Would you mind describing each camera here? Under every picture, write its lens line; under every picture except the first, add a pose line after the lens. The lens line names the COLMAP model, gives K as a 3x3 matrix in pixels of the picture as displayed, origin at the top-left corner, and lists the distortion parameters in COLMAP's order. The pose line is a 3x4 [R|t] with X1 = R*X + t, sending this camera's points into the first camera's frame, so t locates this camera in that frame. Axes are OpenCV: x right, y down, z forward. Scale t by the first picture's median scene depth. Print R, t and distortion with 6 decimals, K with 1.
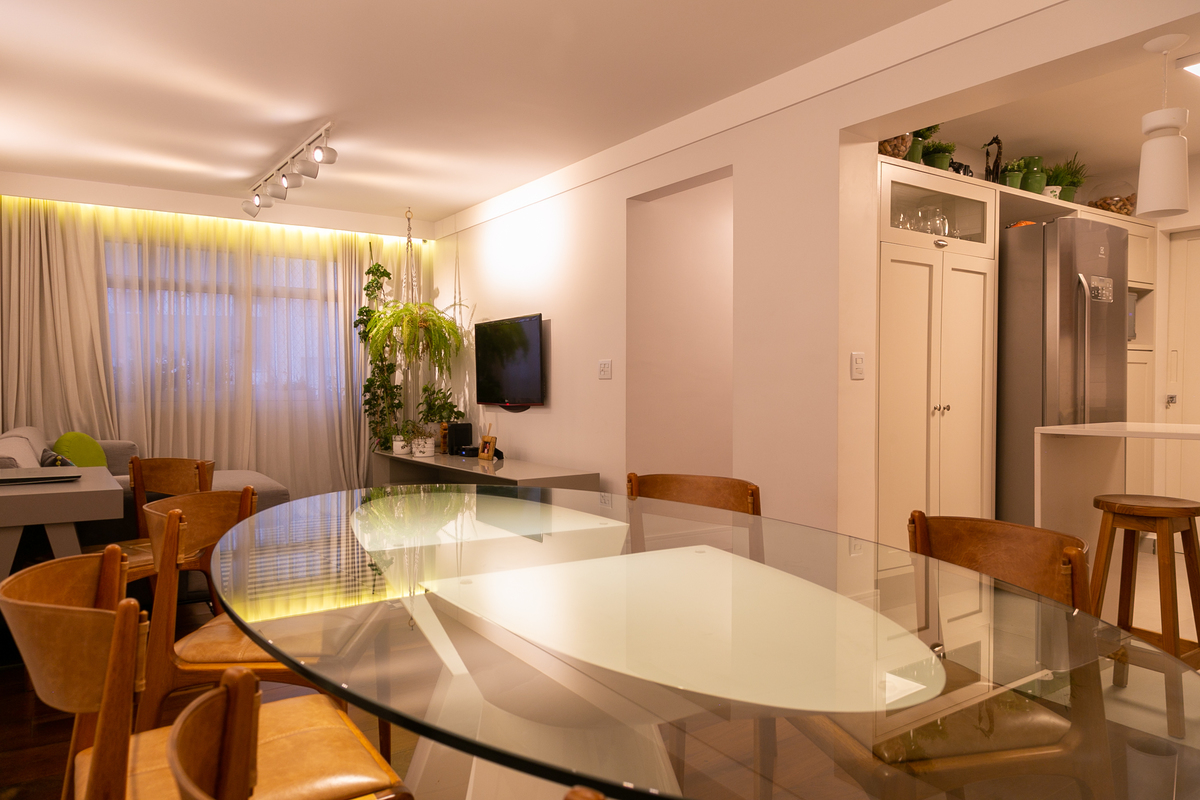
lens RADIAL K [[795.1, 0, 599.7], [0, 795.1, 386.2], [0, 0, 1]] dist [-0.003296, -0.001234]
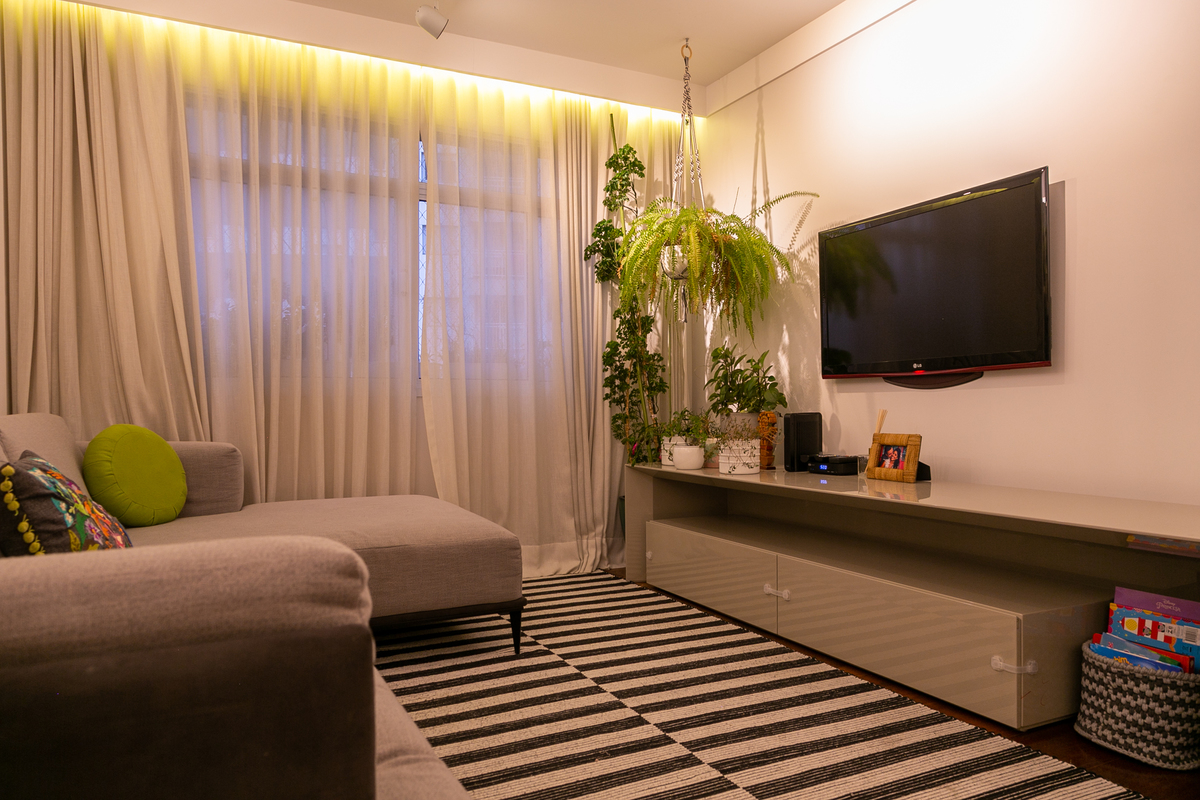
lens RADIAL K [[808.4, 0, 600.0], [0, 808.4, 400.0], [0, 0, 1]] dist [0.008063, -0.002086]
pose [[0.990879, -0.005916, -0.134623, -0.230833], [0.005261, 0.999973, -0.005218, 0.038963], [0.134650, 0.004462, 0.990883, 0.425658]]
